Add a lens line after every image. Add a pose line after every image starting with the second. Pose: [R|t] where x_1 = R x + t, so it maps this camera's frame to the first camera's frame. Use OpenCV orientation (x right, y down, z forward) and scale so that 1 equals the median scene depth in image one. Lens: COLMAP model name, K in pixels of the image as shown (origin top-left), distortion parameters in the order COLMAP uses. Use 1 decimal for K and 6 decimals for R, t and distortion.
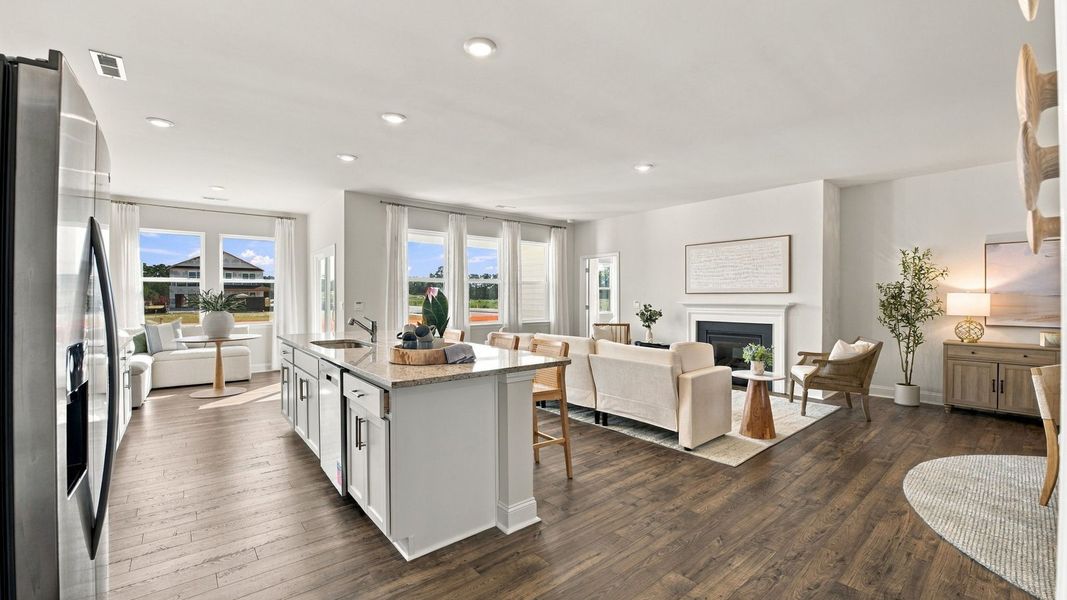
lens RADIAL K [[430.3, 0, 534.5], [0, 430.3, 297.9], [0, 0, 1]] dist [-0.025002, 0.001439]
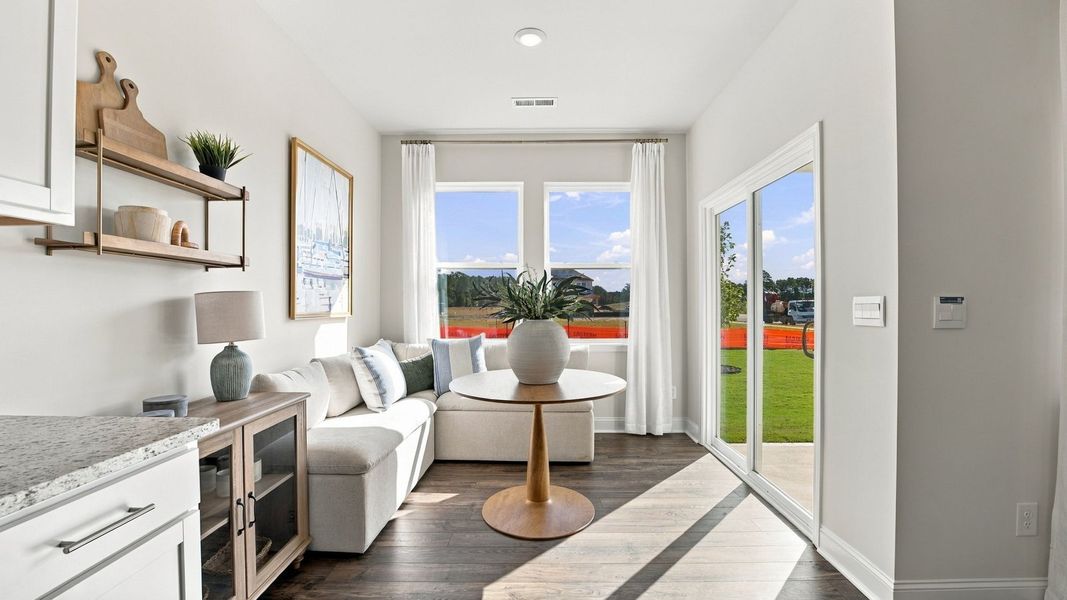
lens RADIAL K [[430.3, 0, 531.9], [0, 430.3, 304.6], [0, 0, 1]] dist [-0.025002, 0.001439]
pose [[0.765449, 0.001884, -0.643494, -0.479125], [-0.004029, 0.999990, -0.001865, 0.017118], [0.643484, 0.004021, 0.765449, 0.686783]]
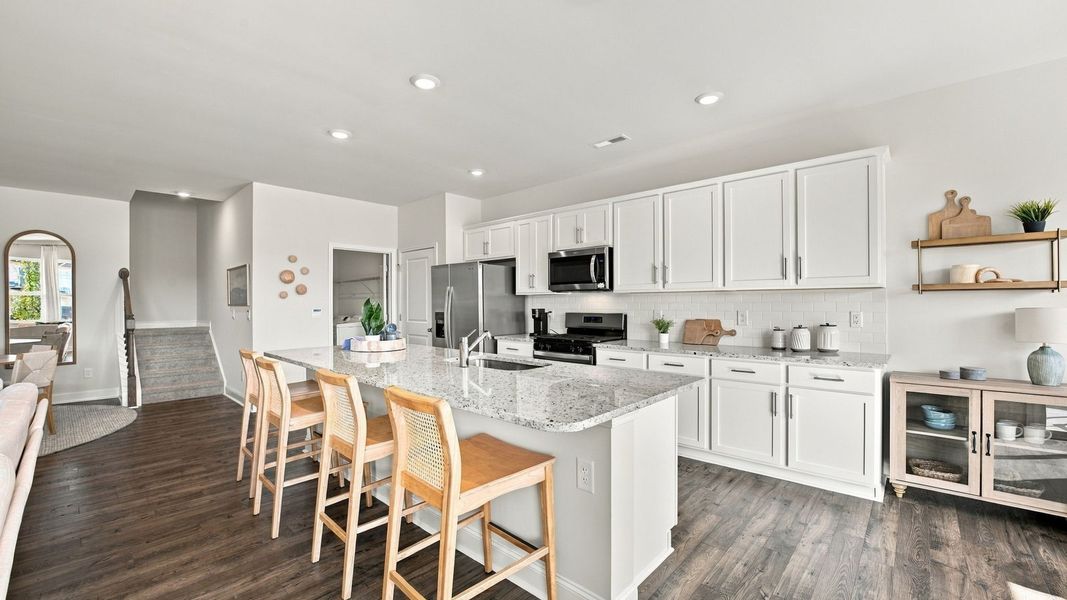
lens RADIAL K [[430.3, 0, 535.5], [0, 430.3, 304.2], [0, 0, 1]] dist [-0.025002, 0.001439]
pose [[-0.990417, 0.006558, -0.137954, -0.264826], [0.005806, 0.999966, 0.005851, -0.001831], [0.137988, 0.004994, -0.990421, 1.152203]]
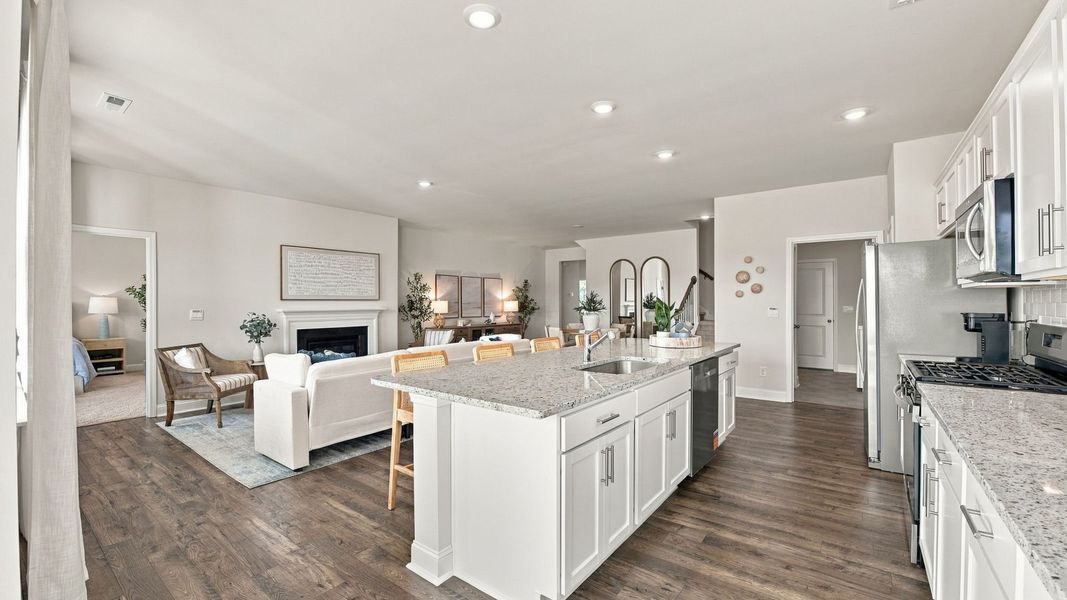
lens RADIAL K [[430.3, 0, 531.3], [0, 430.3, 302.8], [0, 0, 1]] dist [-0.025002, 0.001439]
pose [[-0.218794, 0.000732, 0.975771, -0.747249], [0.005219, 0.999986, 0.000420, -0.001910], [-0.975757, 0.005184, -0.218795, 0.848218]]
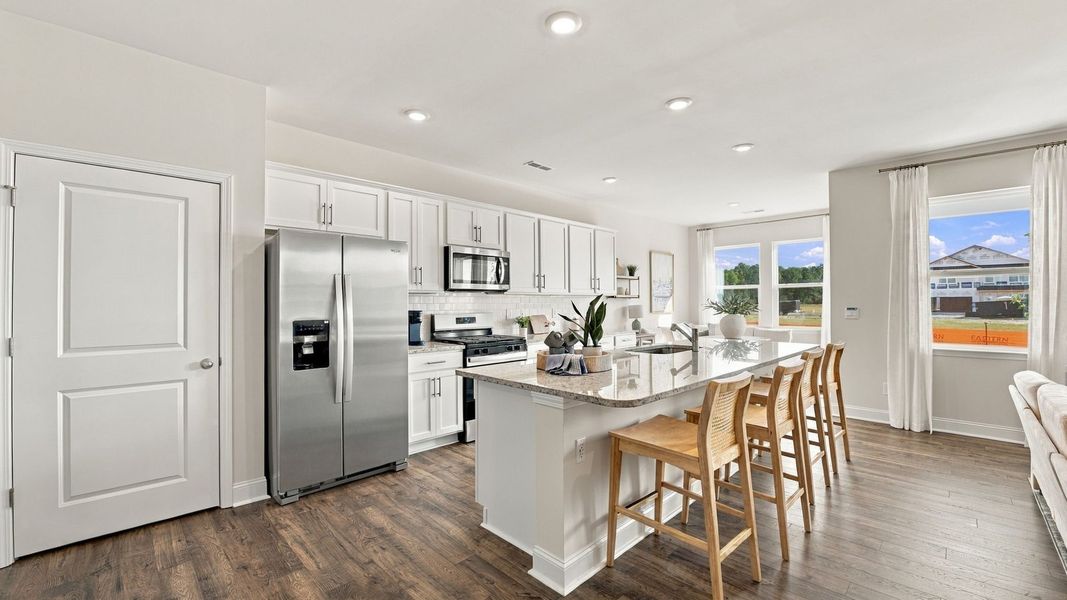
lens RADIAL K [[430.3, 0, 530.9], [0, 430.3, 294.7], [0, 0, 1]] dist [-0.025002, 0.001439]
pose [[0.082581, -0.016612, -0.996446, 0.338166], [0.001199, 0.999862, -0.016569, -0.001921], [0.996584, 0.000173, 0.082589, 0.385307]]
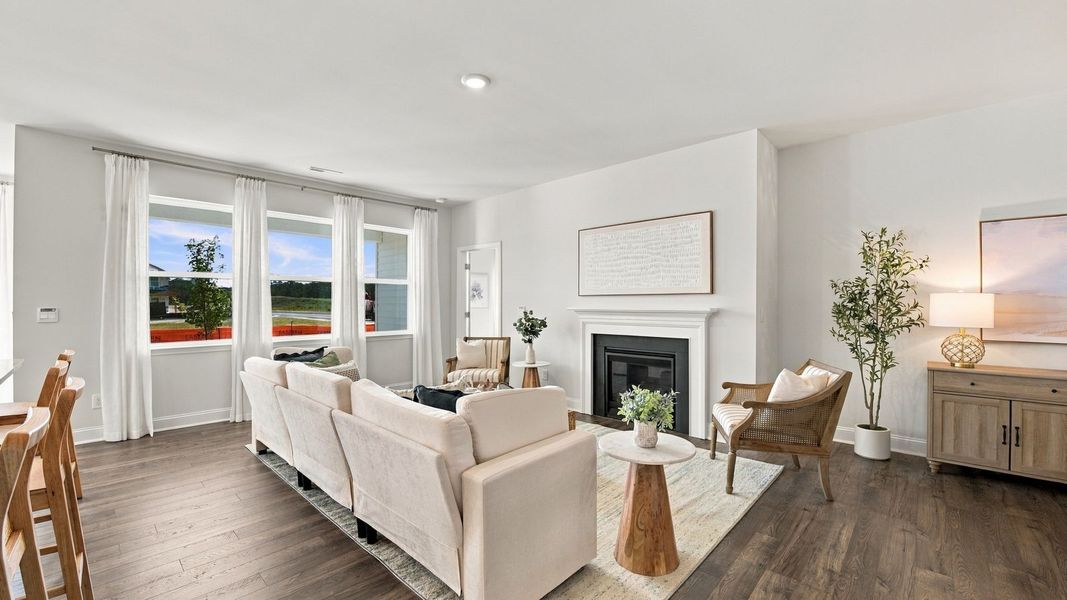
lens RADIAL K [[430.3, 0, 534.0], [0, 430.3, 300.9], [0, 0, 1]] dist [-0.025002, 0.001439]
pose [[0.992056, -0.000952, 0.125796, 0.226376], [0.001553, 0.999988, -0.004673, 0.002271], [-0.125790, 0.004831, 0.992045, 0.349250]]
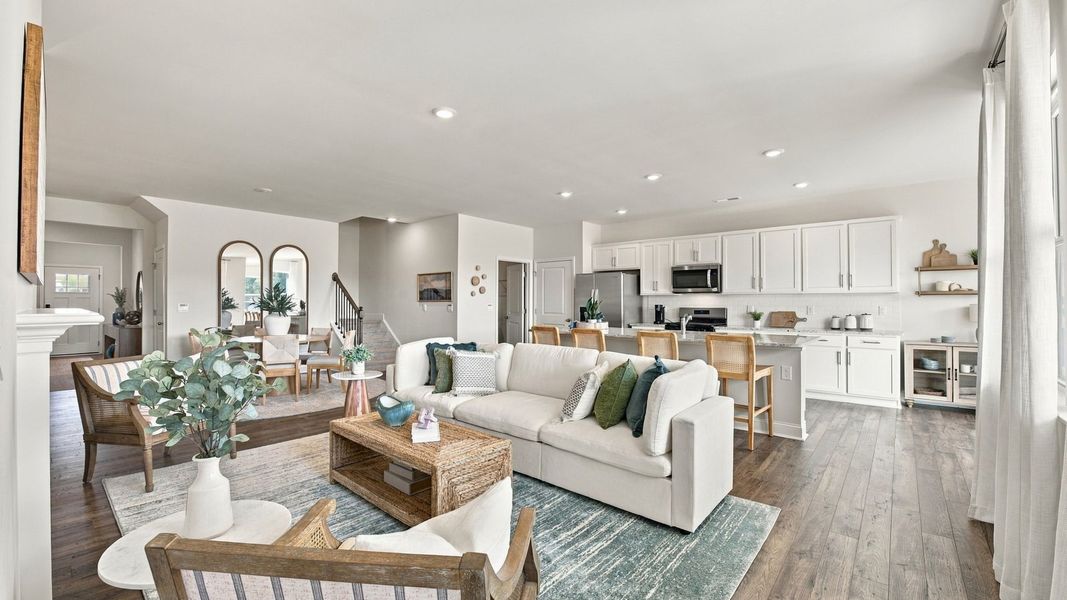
lens RADIAL K [[430.3, 0, 538.9], [0, 430.3, 296.1], [0, 0, 1]] dist [-0.025002, 0.001439]
pose [[-0.986587, -0.003576, -0.163199, 0.183129], [-0.001616, 0.999925, -0.012140, 0.003346], [0.163230, -0.011713, -0.986519, 1.491202]]
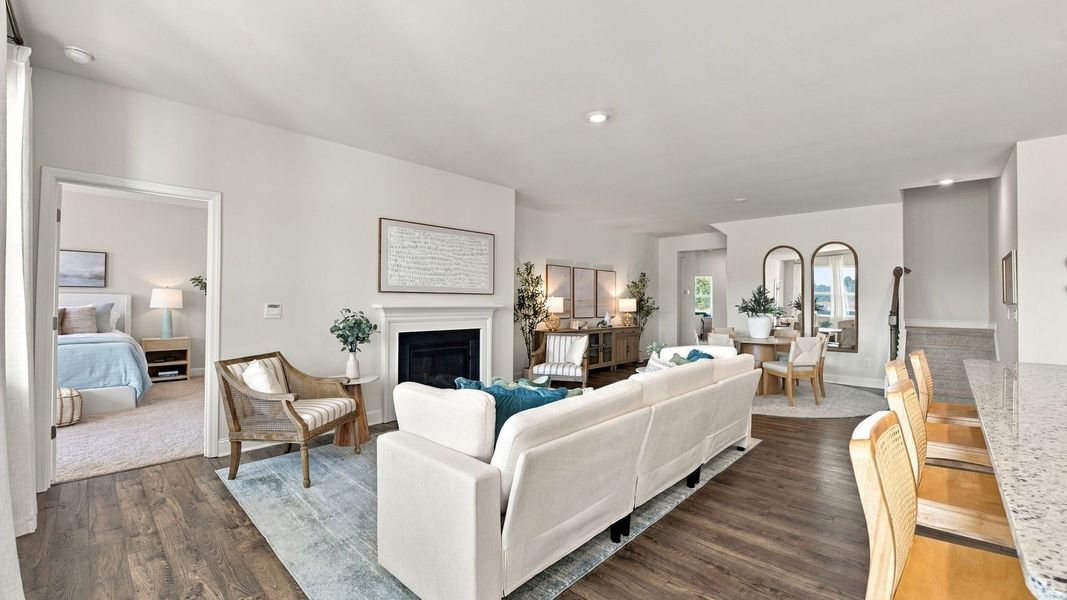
lens RADIAL K [[430.3, 0, 531.0], [0, 430.3, 299.8], [0, 0, 1]] dist [-0.025002, 0.001439]
pose [[-0.110567, 0.005319, 0.993854, -0.383116], [-0.005000, 0.999970, -0.005908, 0.005515], [-0.993856, -0.005622, -0.110537, 1.035294]]
